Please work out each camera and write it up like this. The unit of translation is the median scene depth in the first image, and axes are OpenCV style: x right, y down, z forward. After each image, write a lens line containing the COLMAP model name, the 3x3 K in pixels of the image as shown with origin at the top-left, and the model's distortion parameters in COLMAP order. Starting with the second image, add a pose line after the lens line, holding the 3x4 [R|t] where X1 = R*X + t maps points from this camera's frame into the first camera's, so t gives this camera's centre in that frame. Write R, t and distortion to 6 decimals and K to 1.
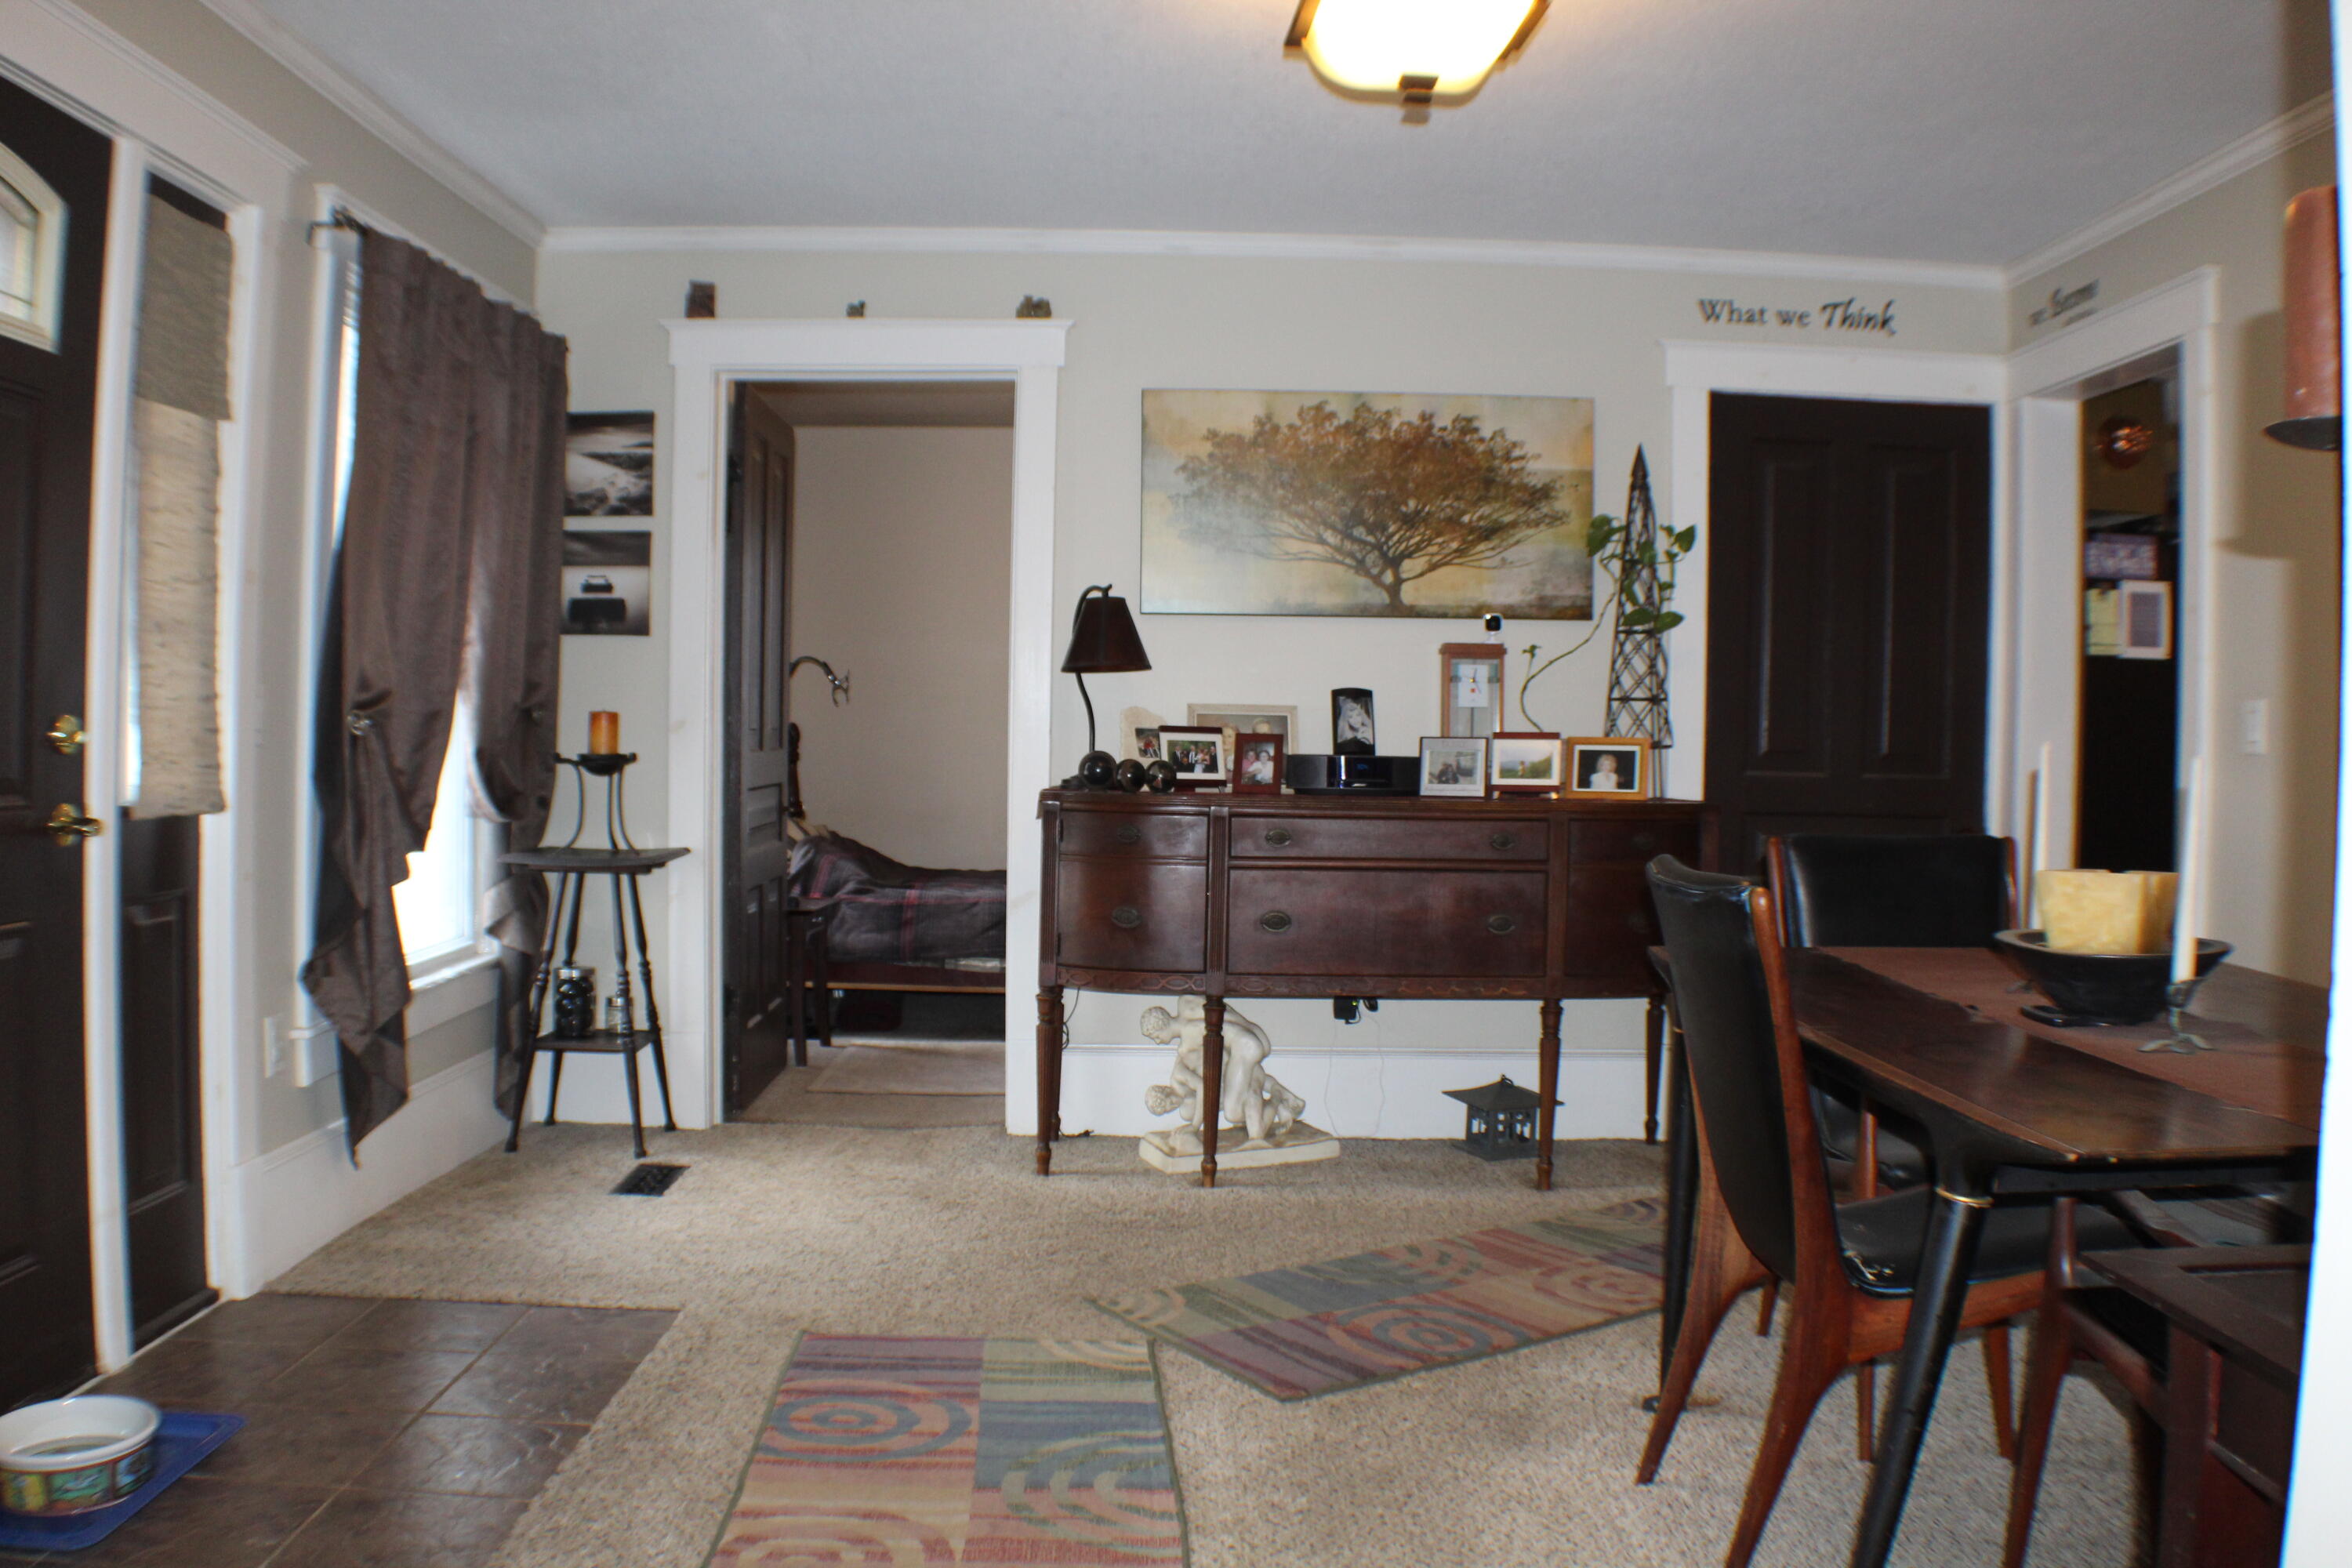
lens RADIAL K [[1931.0, 0, 1213.1], [0, 1931.0, 780.3], [0, 0, 1]] dist [-0.210390, 0.082134]
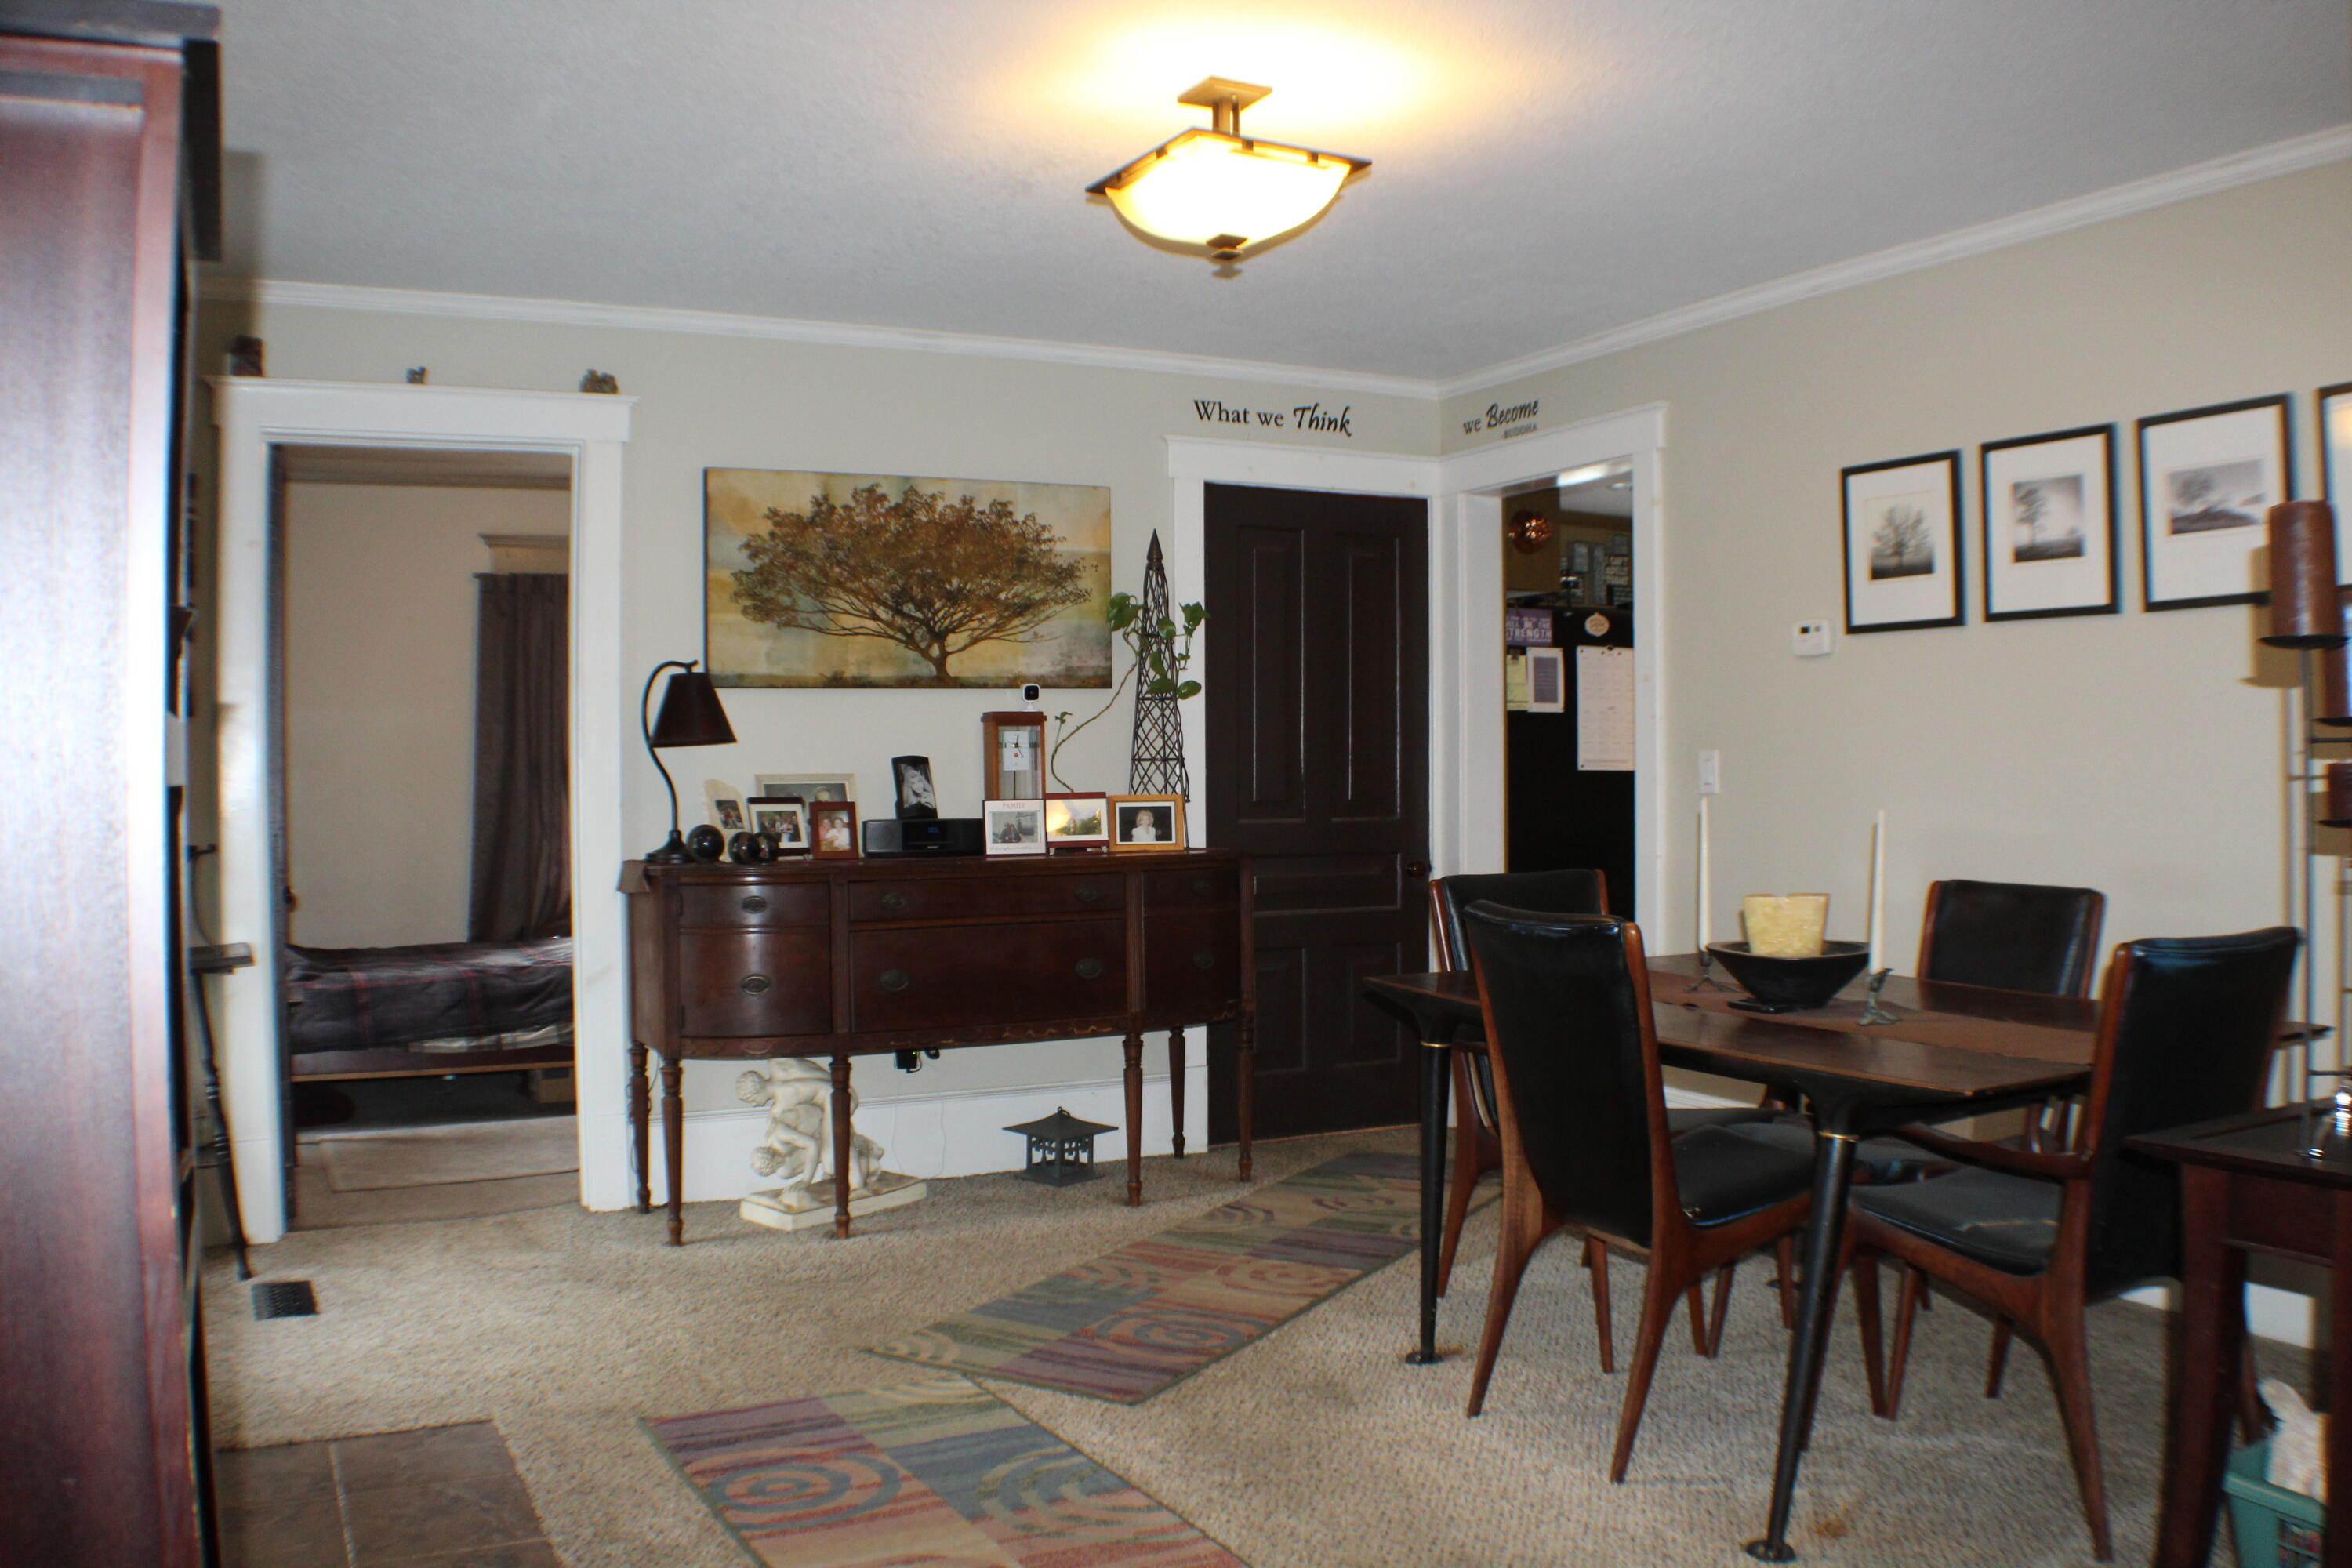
lens RADIAL K [[1931.0, 0, 1213.1], [0, 1931.0, 780.3], [0, 0, 1]] dist [-0.210390, 0.082134]
pose [[0.892702, -0.028363, 0.449754, -0.257412], [0.037734, 0.999217, -0.011881, -0.015768], [-0.449065, 0.027577, 0.893074, -0.018016]]
